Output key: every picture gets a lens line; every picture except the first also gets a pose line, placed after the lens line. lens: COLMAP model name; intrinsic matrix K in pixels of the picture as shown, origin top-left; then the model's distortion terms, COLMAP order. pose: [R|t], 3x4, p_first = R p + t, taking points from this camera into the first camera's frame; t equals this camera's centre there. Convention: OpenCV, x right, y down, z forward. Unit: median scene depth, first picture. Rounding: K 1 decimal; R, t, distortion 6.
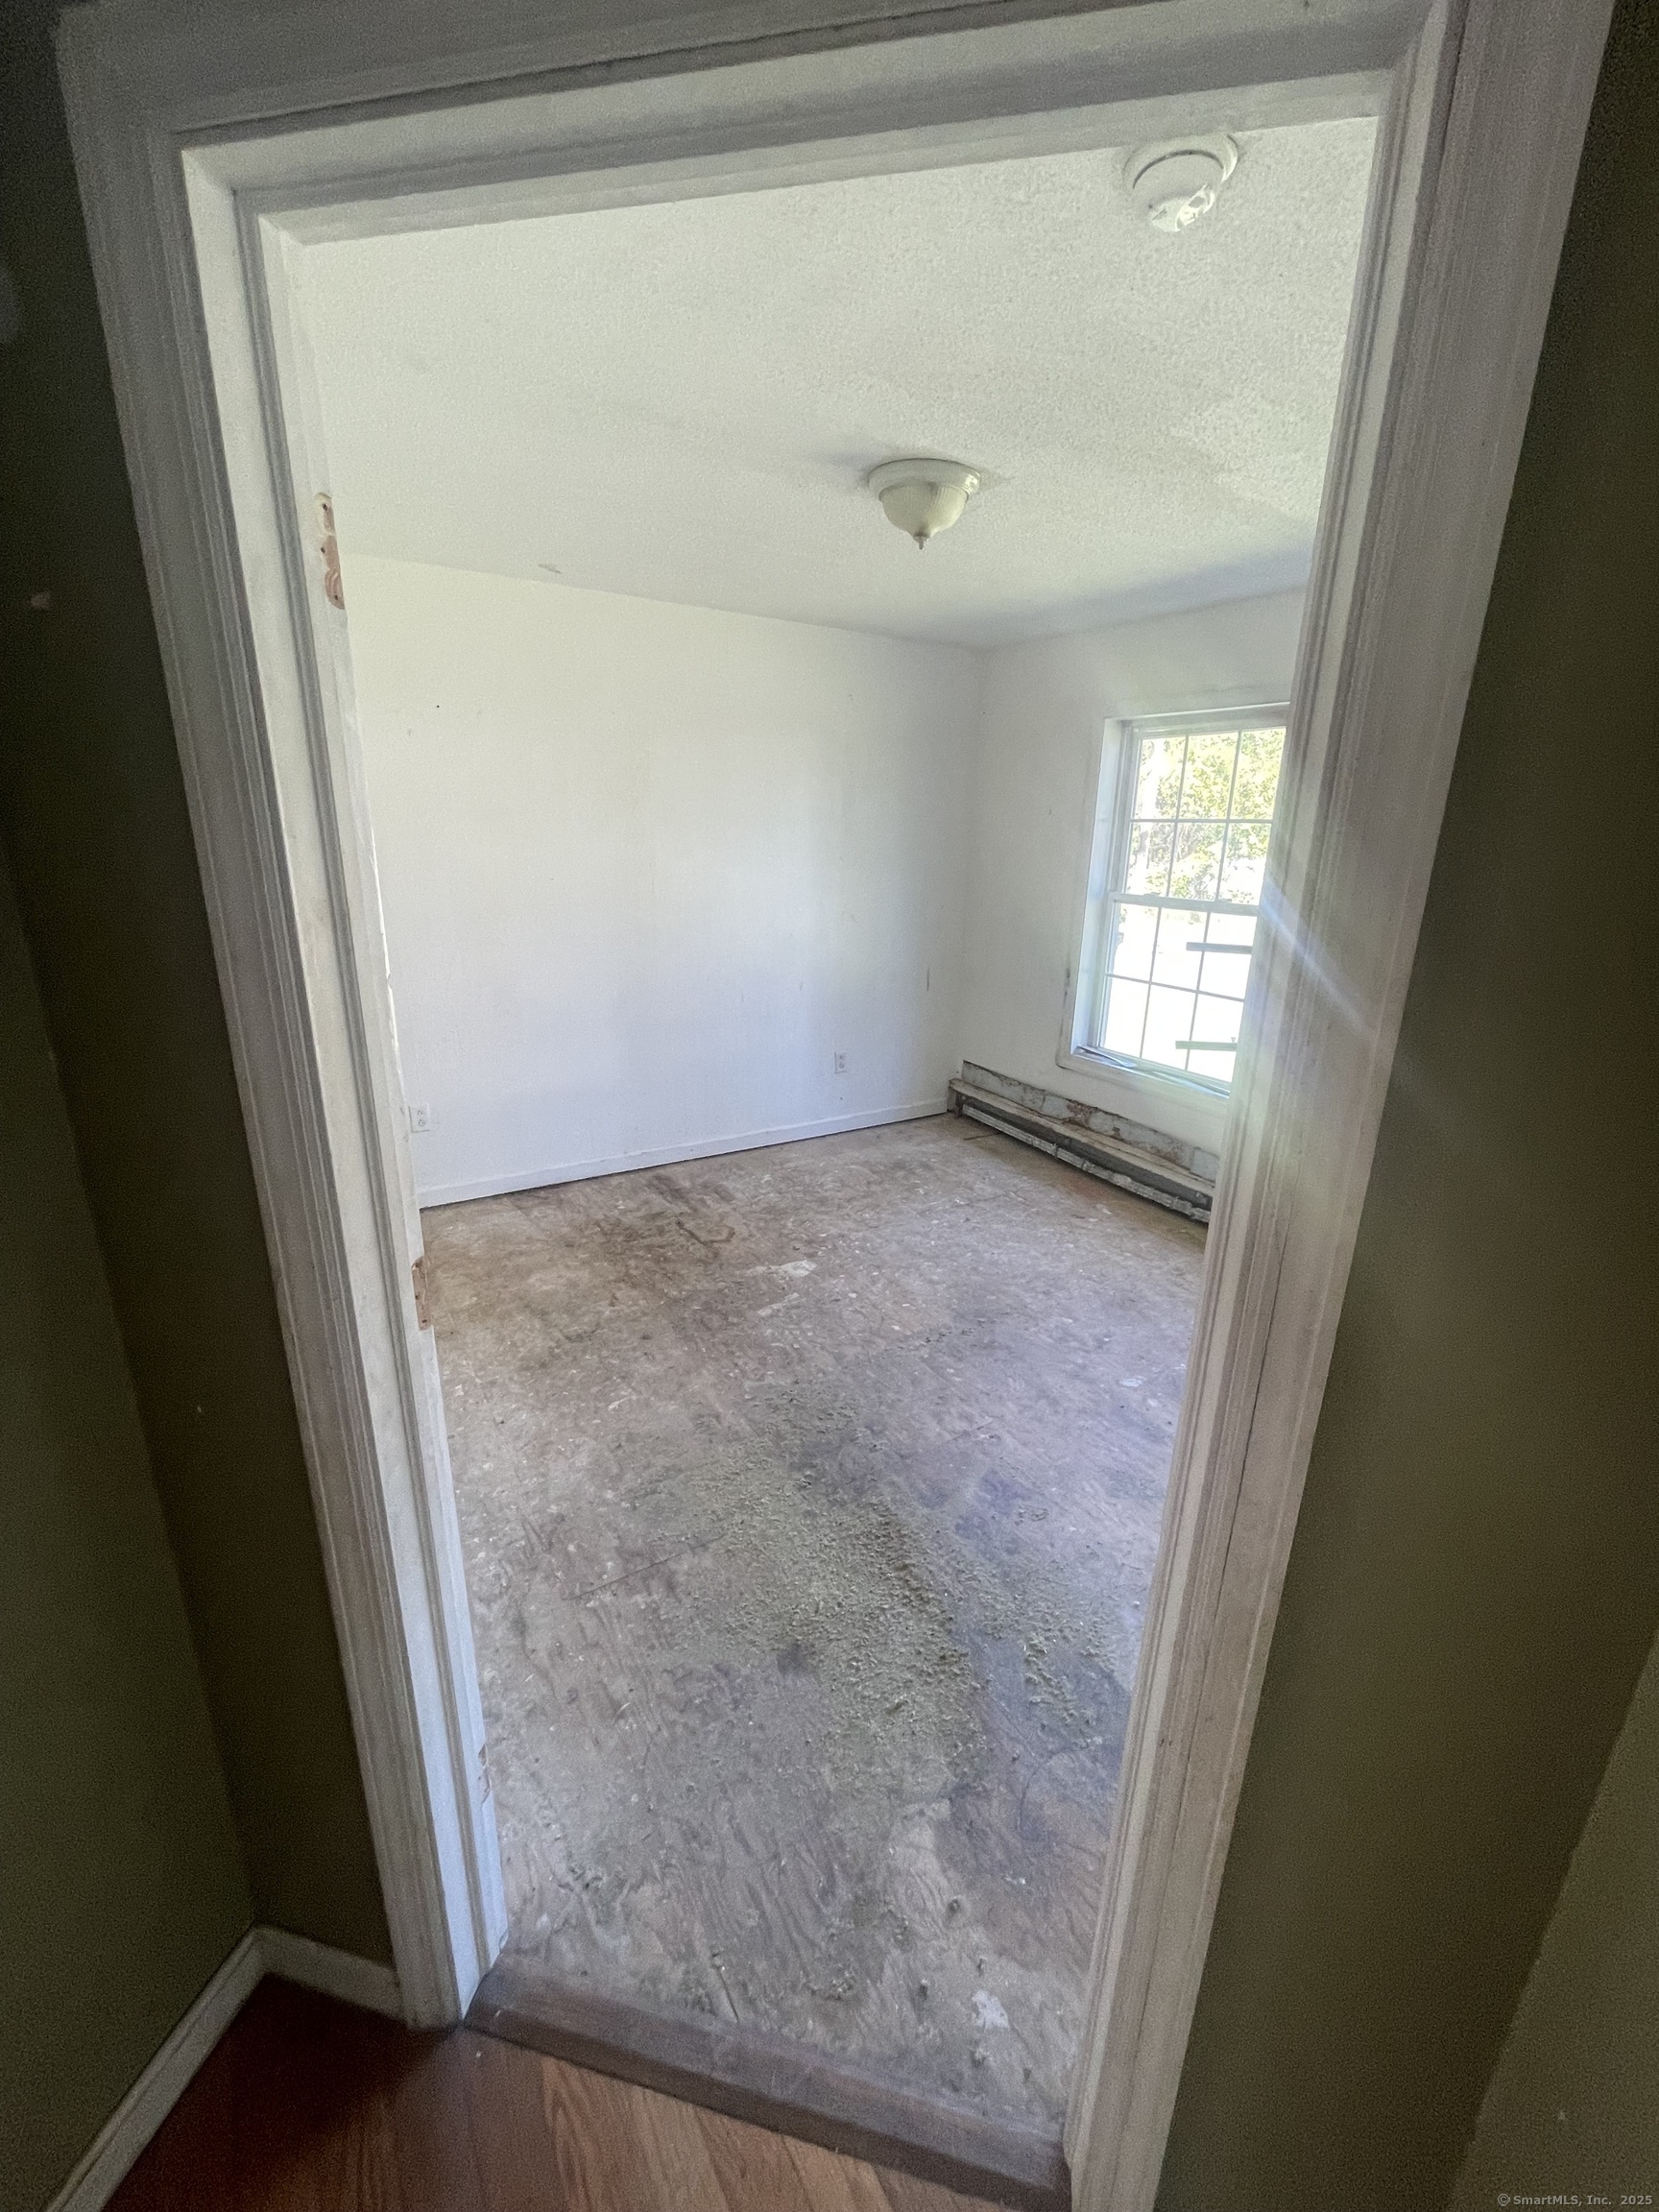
lens RADIAL K [[894.6, 0, 829.6], [0, 894.6, 1104.9], [0, 0, 1]] dist [-0.002019, -0.000085]
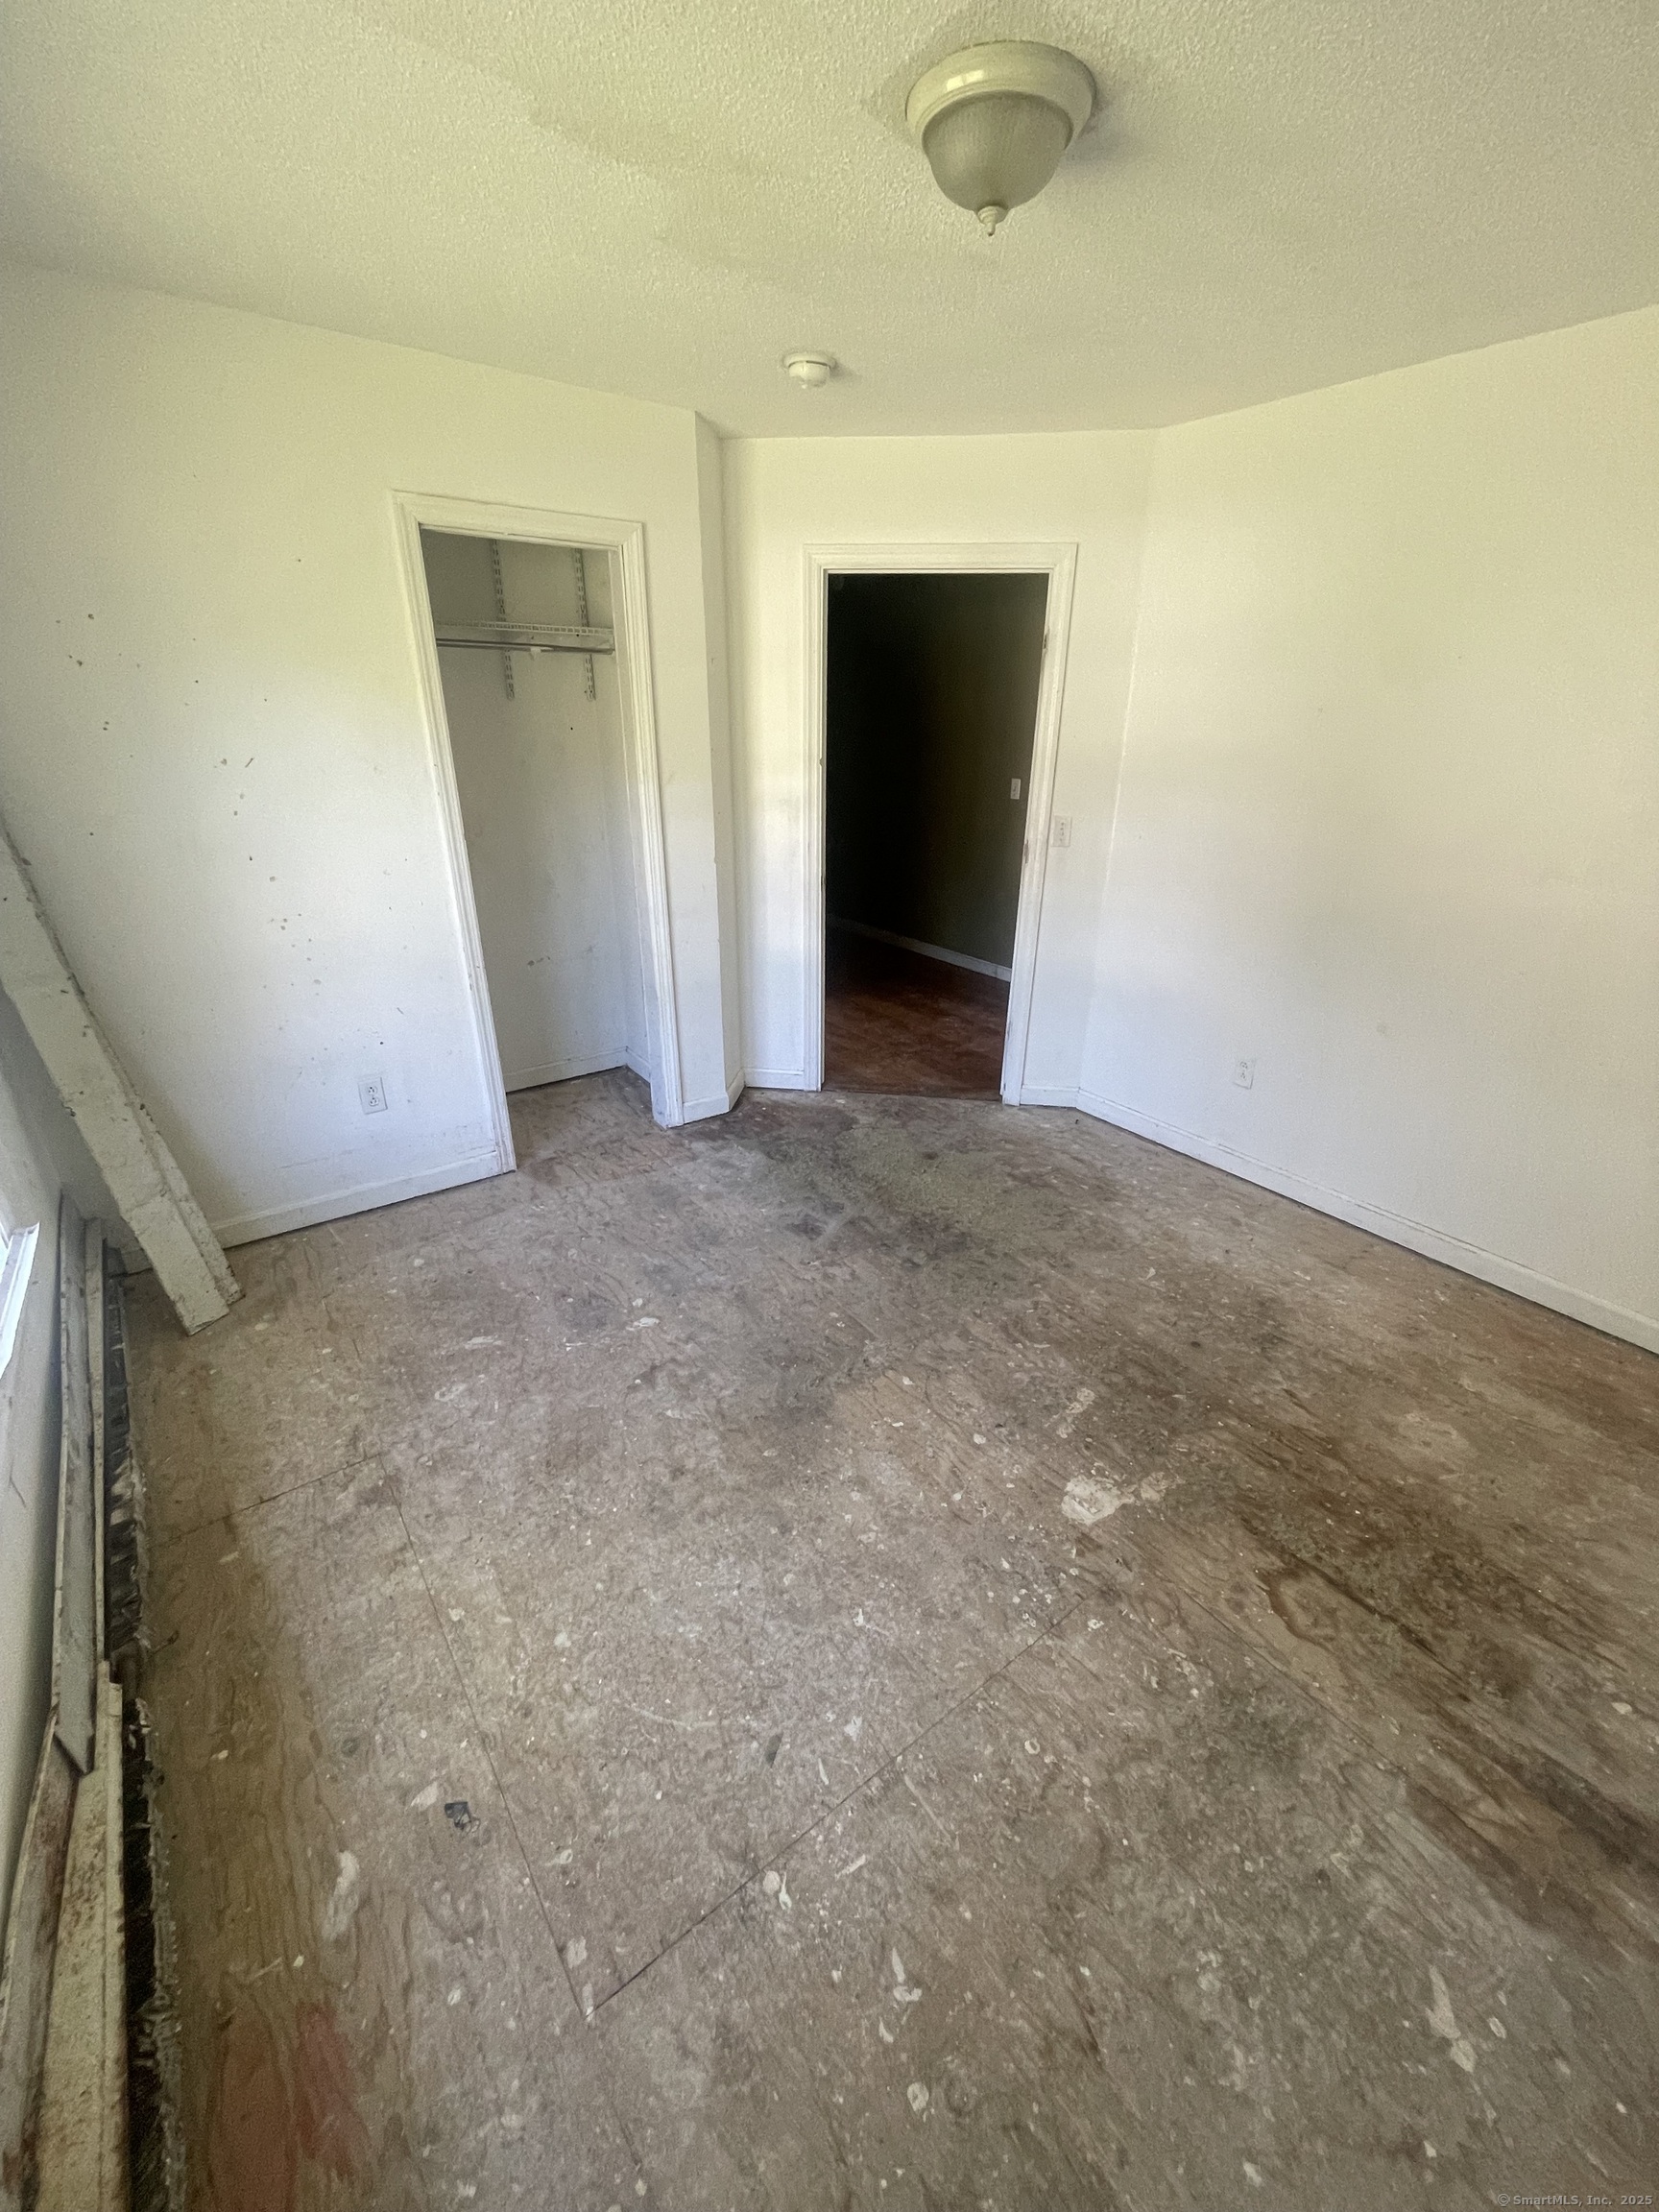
lens RADIAL K [[894.6, 0, 829.4], [0, 894.6, 1106.0], [0, 0, 1]] dist [-0.002019, -0.000085]
pose [[-0.996103, -0.001422, -0.088190, 0.191766], [-0.059202, 0.751955, 0.656550, -0.396340], [0.065381, 0.659213, -0.749109, 1.296251]]
